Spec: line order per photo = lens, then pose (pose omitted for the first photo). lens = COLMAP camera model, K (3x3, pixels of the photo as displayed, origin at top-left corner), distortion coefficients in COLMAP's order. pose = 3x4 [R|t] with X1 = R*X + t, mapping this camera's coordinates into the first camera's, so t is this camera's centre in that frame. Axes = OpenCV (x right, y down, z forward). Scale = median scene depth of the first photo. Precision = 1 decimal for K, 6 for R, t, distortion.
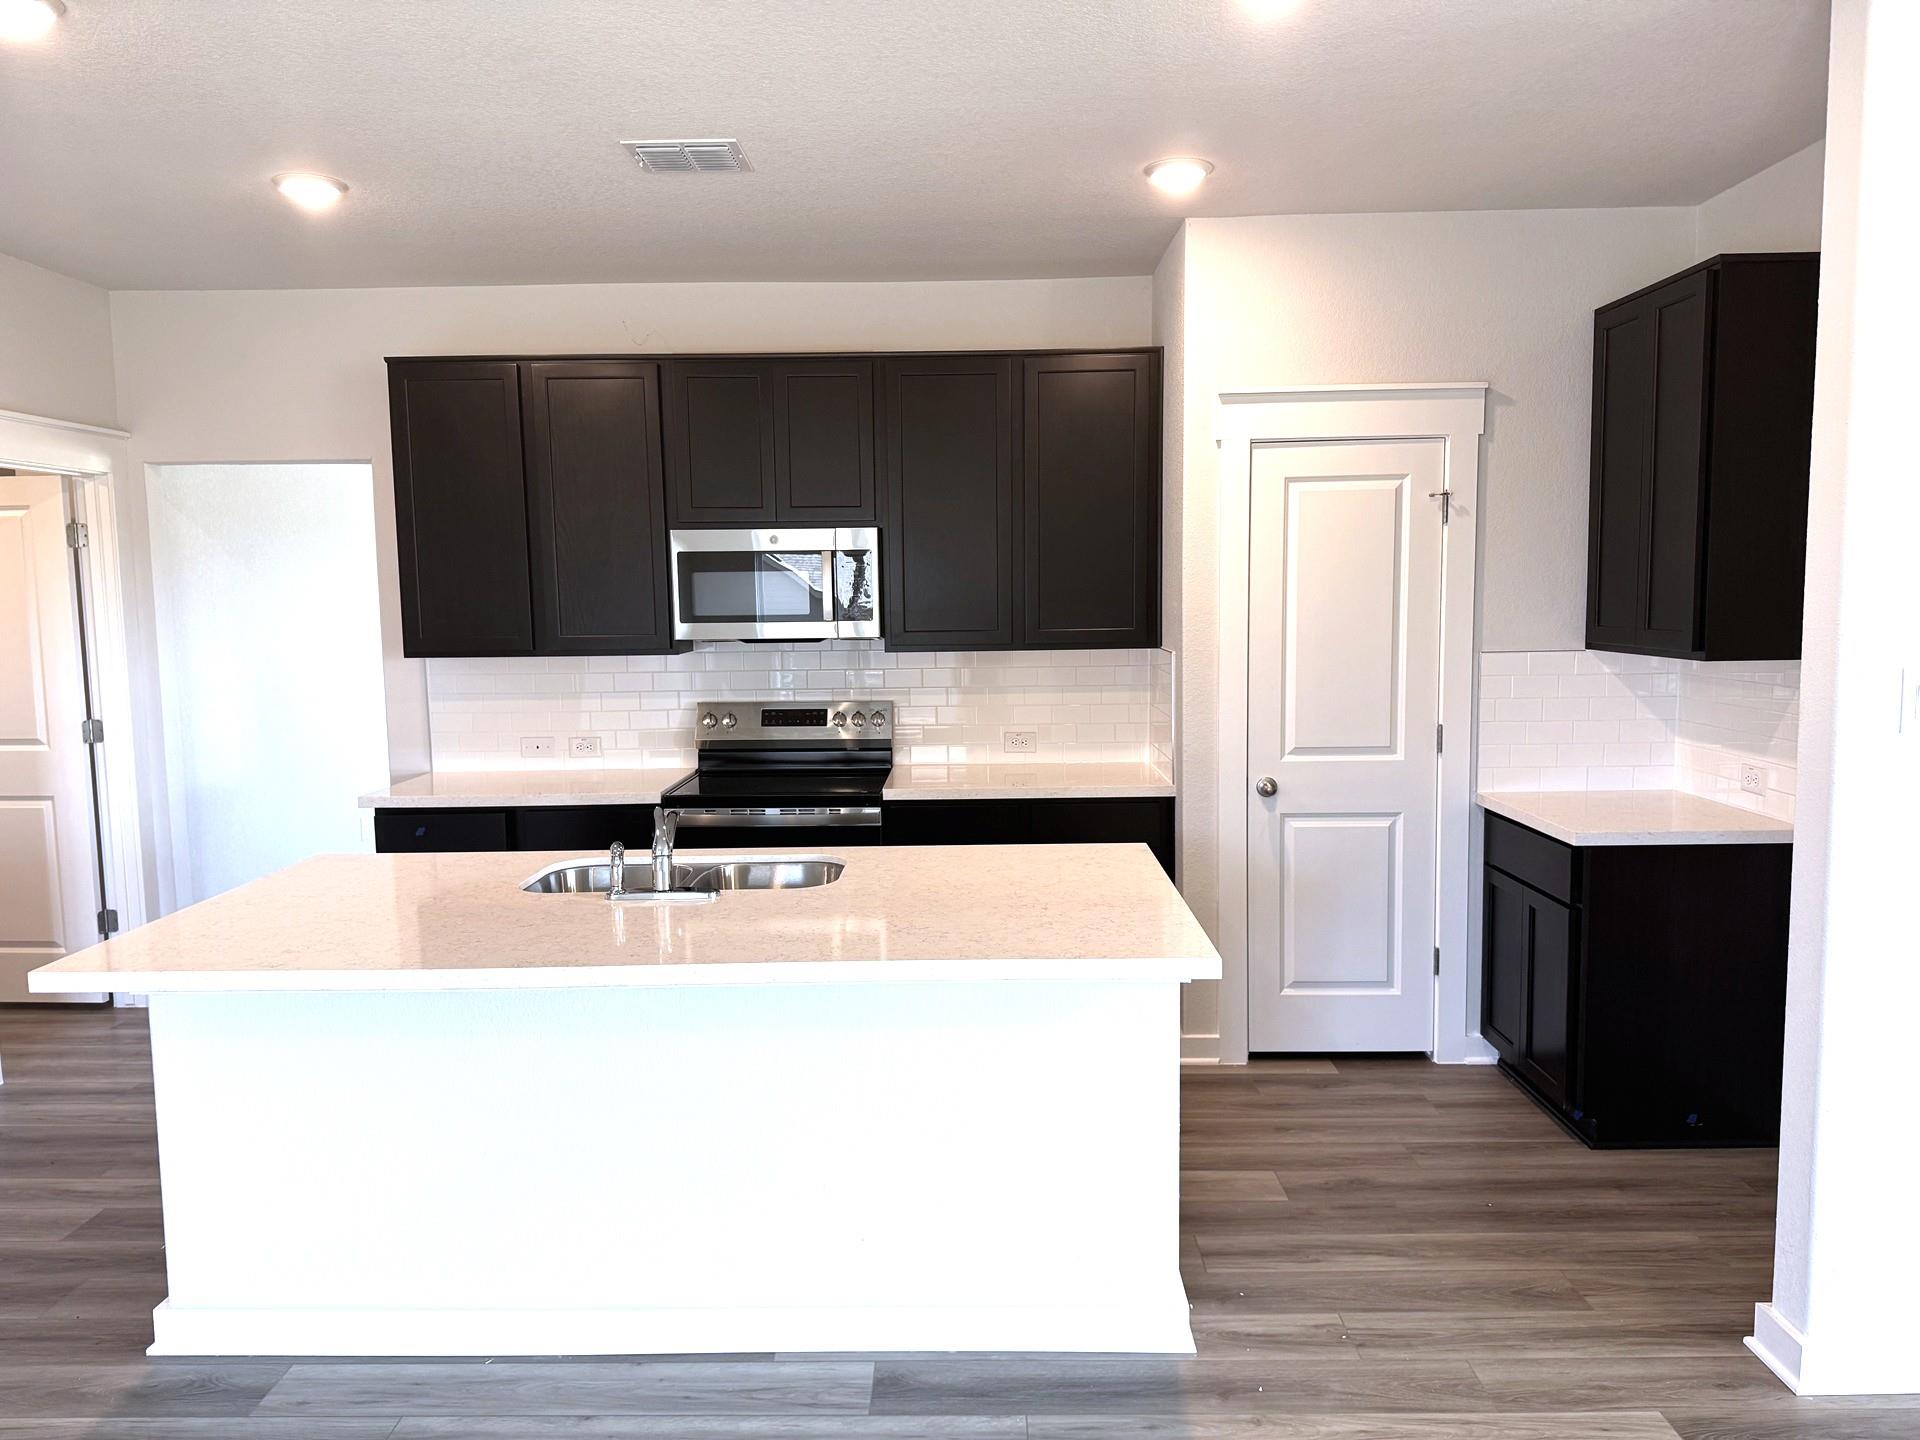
lens RADIAL K [[1337.2, 0, 943.9], [0, 1337.2, 719.2], [0, 0, 1]] dist [0.085685, -0.080098]
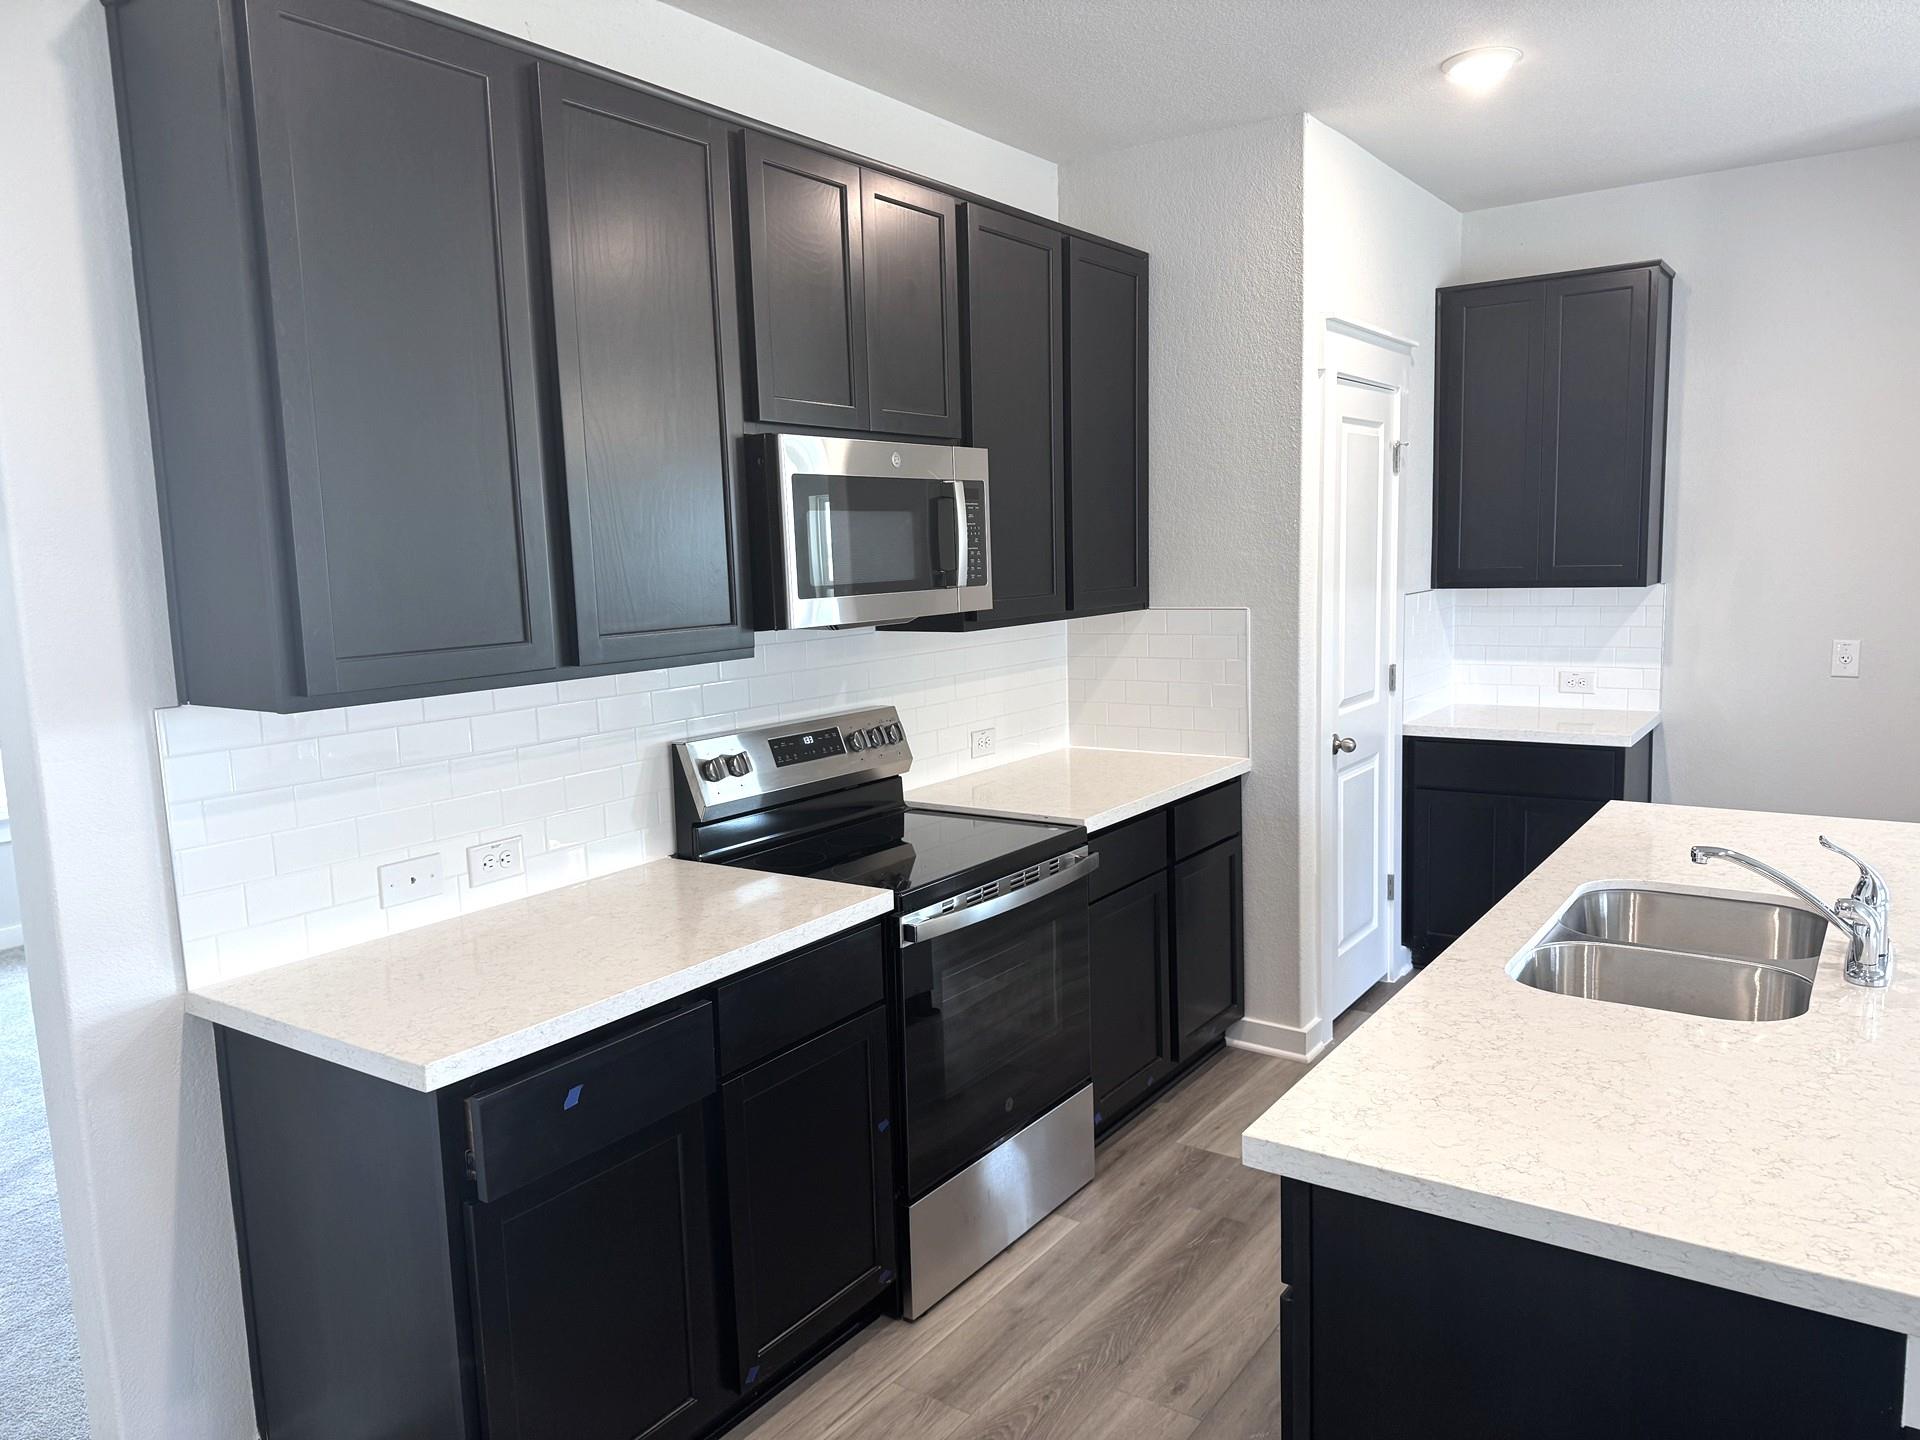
lens RADIAL K [[1354.6, 0, 960.0], [0, 1354.6, 720.0], [0, 0, 1]] dist [0.138458, -0.137675]
pose [[0.548781, -0.108215, 0.828932, -0.705130], [0.103886, 0.992728, 0.060822, -0.052845], [-0.829486, 0.052737, 0.556032, 0.678029]]
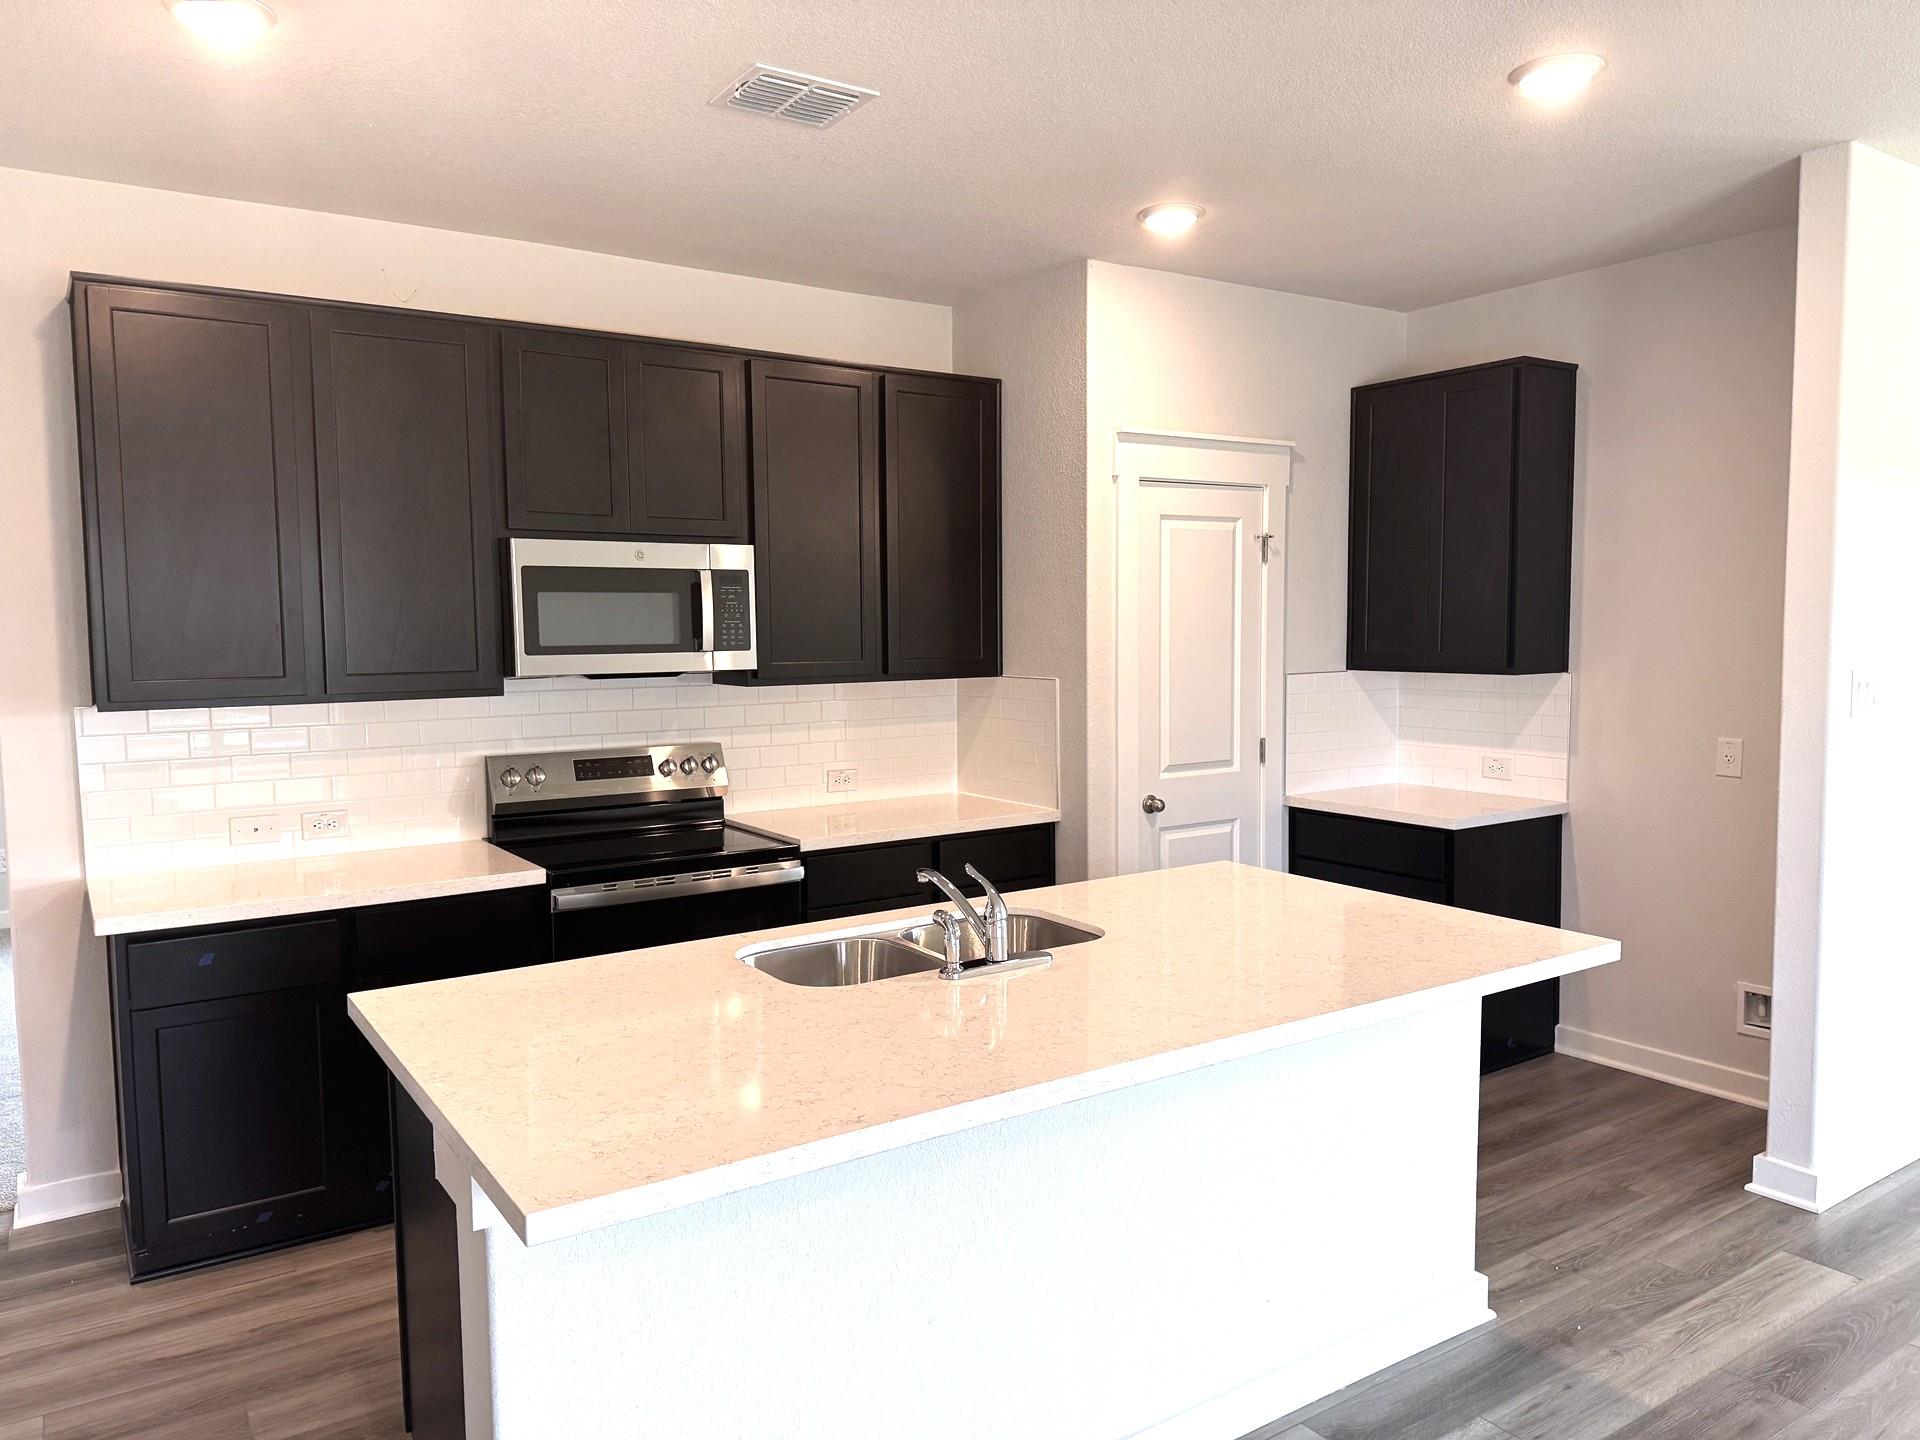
lens RADIAL K [[1354.6, 0, 960.0], [0, 1354.6, 720.0], [0, 0, 1]] dist [0.138458, -0.137675]
pose [[0.813836, -0.035389, 0.580017, -0.501263], [0.053668, 0.998455, -0.014382, -0.008321], [-0.578612, 0.042833, 0.814478, 0.207927]]
